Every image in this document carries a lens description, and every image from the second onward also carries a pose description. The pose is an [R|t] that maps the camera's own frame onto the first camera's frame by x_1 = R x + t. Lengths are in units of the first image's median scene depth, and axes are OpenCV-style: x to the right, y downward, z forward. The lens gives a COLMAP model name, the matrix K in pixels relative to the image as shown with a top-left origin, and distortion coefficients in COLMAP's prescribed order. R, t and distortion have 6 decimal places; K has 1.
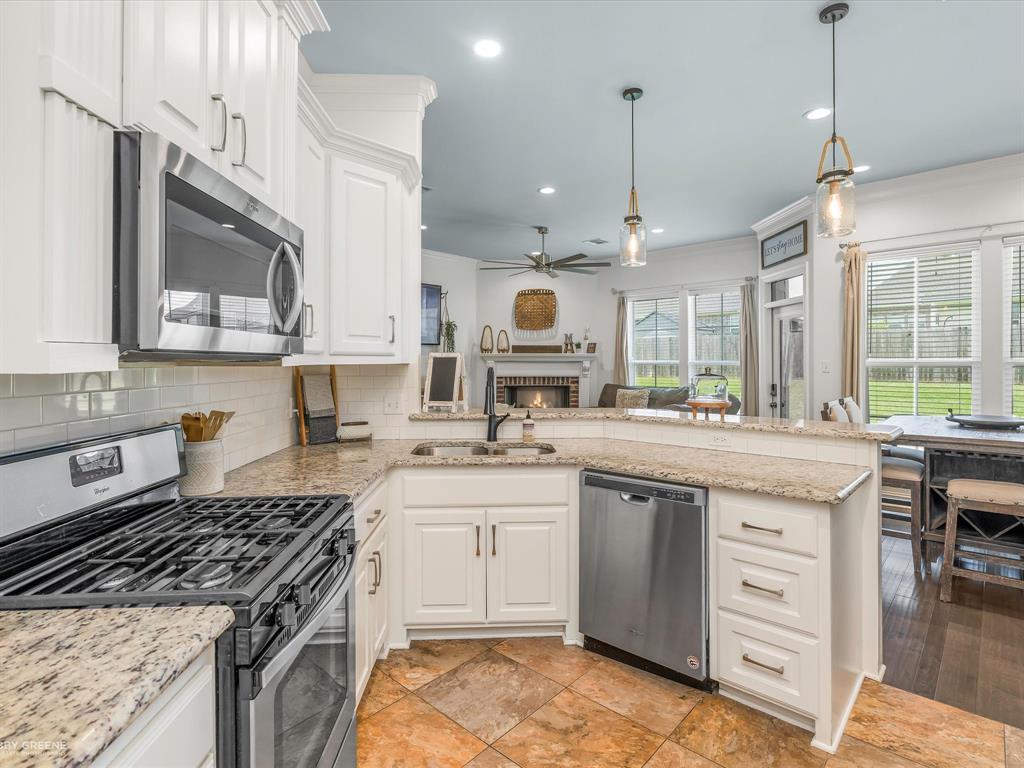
lens RADIAL K [[541.7, 0, 521.0], [0, 541.7, 377.5], [0, 0, 1]] dist [0.000000, 0.000720]
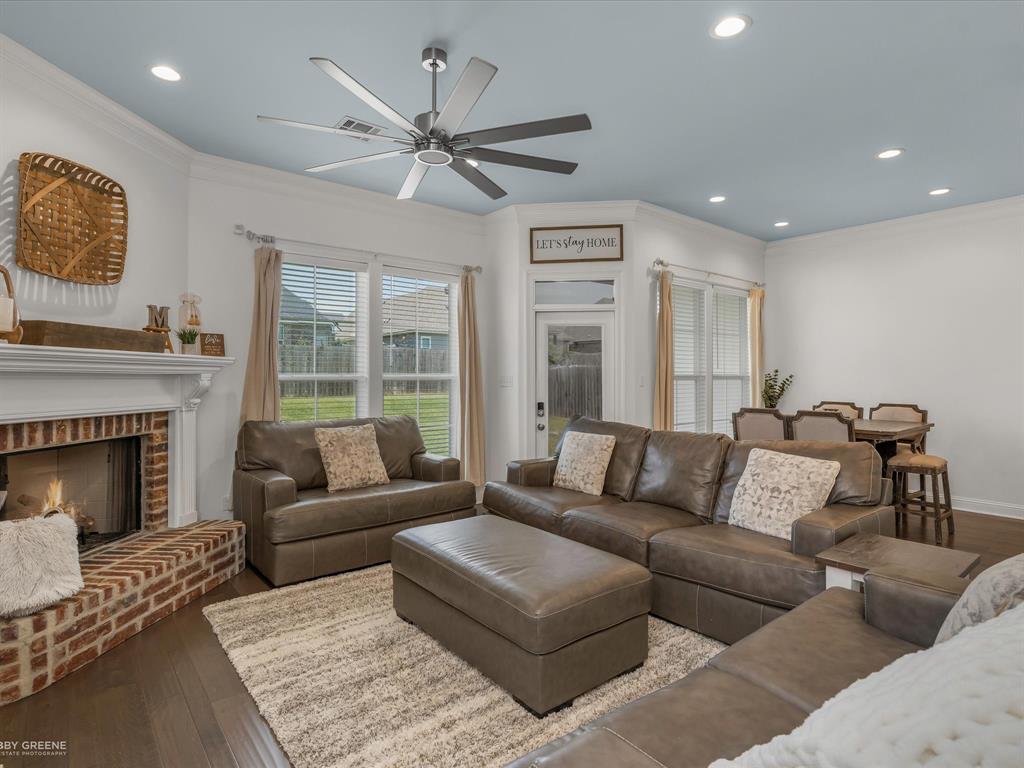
lens RADIAL K [[541.7, 0, 521.0], [0, 541.7, 377.5], [0, 0, 1]] dist [0.000000, 0.000720]
pose [[0.145560, -0.000006, 0.989349, -0.274493], [0.028687, 0.999580, -0.004215, -0.017742], [-0.988933, 0.028995, 0.145499, 0.674910]]
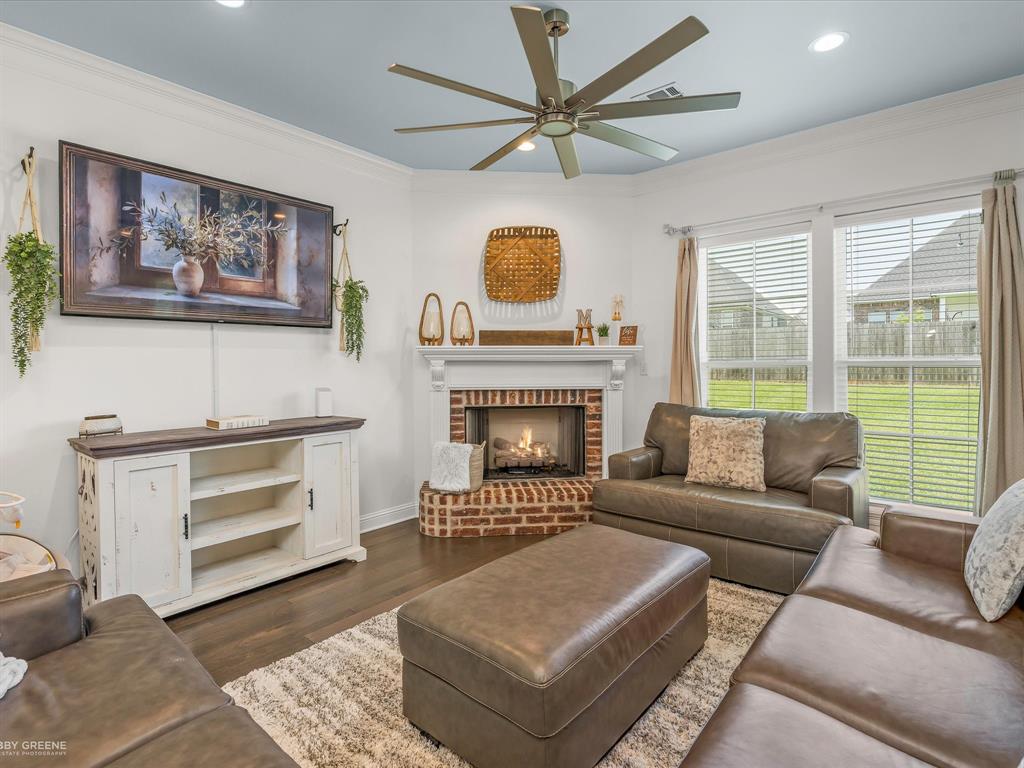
lens RADIAL K [[522.6, 0, 510.2], [0, 522.6, 369.4], [0, 0, 1]] dist [0.000742, 0.000594]
pose [[0.999101, -0.004299, 0.042183, -0.007844], [0.004987, 0.999856, -0.016207, -0.013153], [-0.042107, 0.016403, 0.998978, 0.485571]]
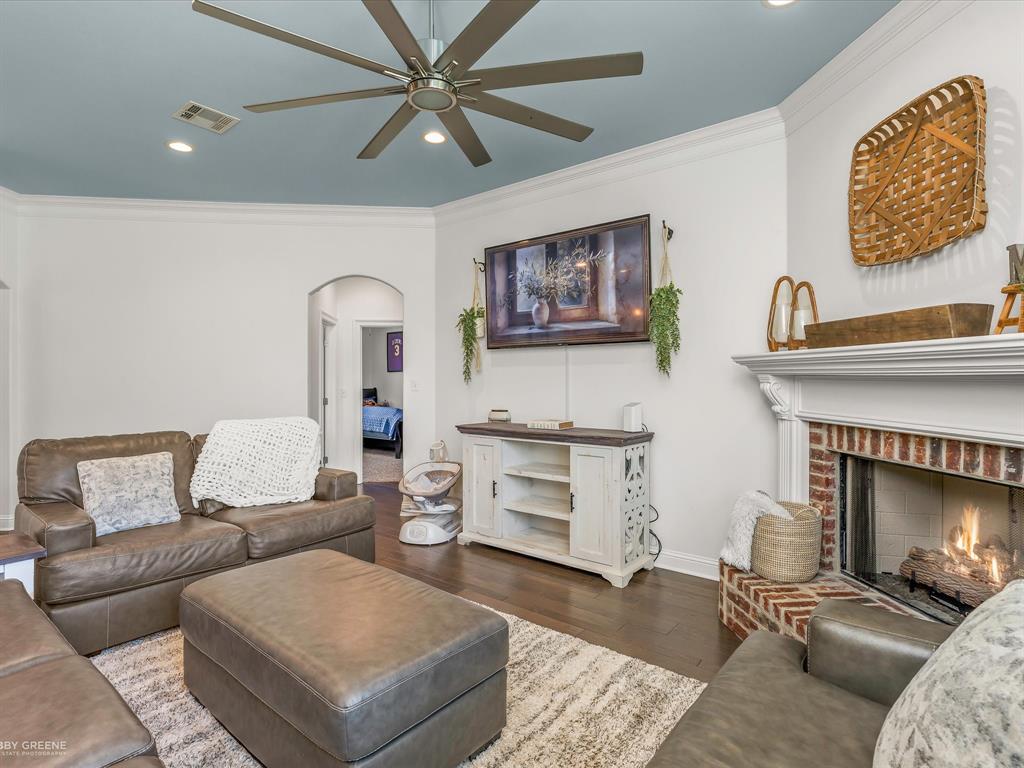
lens RADIAL K [[541.7, 0, 521.0], [0, 541.7, 377.5], [0, 0, 1]] dist [0.000000, 0.000720]
pose [[0.061389, 0.001651, -0.998113, 0.284470], [-0.028117, 0.999605, -0.000076, -0.023408], [0.997718, 0.028068, 0.061411, 0.797467]]
